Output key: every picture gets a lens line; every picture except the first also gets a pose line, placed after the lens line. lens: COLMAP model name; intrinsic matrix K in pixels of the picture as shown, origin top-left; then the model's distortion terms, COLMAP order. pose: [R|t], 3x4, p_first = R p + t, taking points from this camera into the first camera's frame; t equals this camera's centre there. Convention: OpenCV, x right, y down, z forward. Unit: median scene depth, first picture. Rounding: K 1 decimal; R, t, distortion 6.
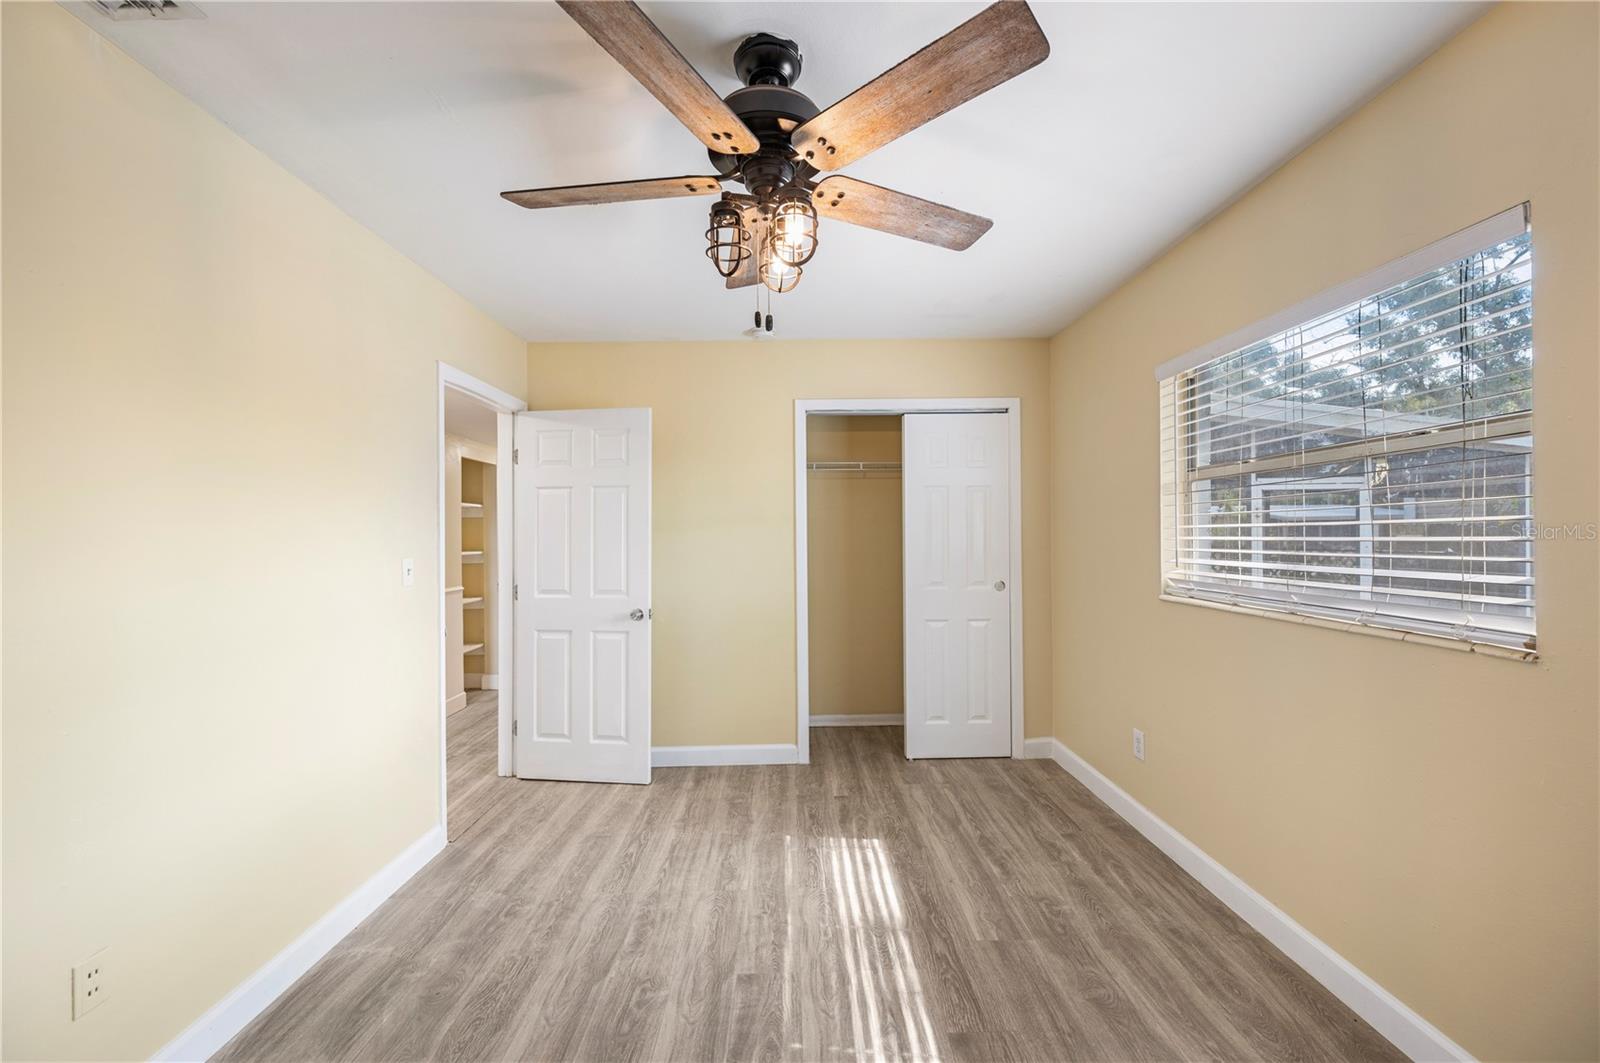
lens RADIAL K [[638.1, 0, 803.7], [0, 638.1, 532.7], [0, 0, 1]] dist [-0.000305, 0.000556]
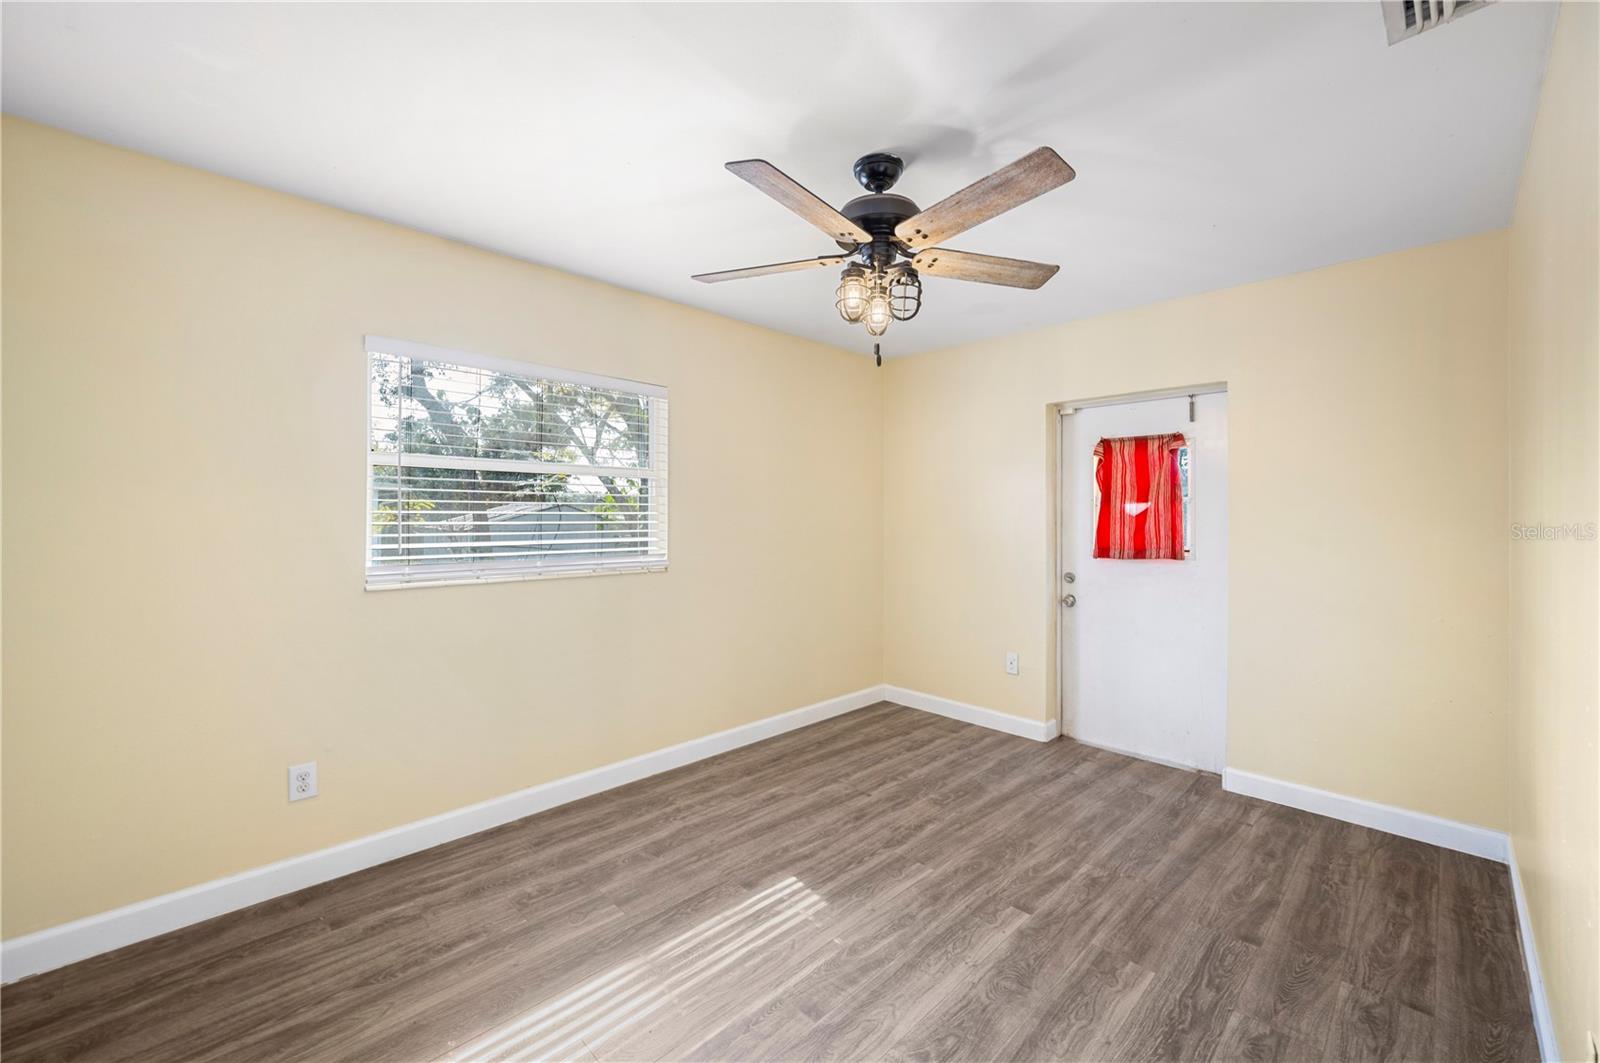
lens RADIAL K [[638.1, 0, 805.2], [0, 638.1, 525.3], [0, 0, 1]] dist [-0.000305, 0.000556]
pose [[-0.688510, 0.001119, 0.725226, -0.722687], [0.002993, 0.999995, 0.001299, 0.012204], [-0.725220, 0.003065, -0.688510, 1.597956]]
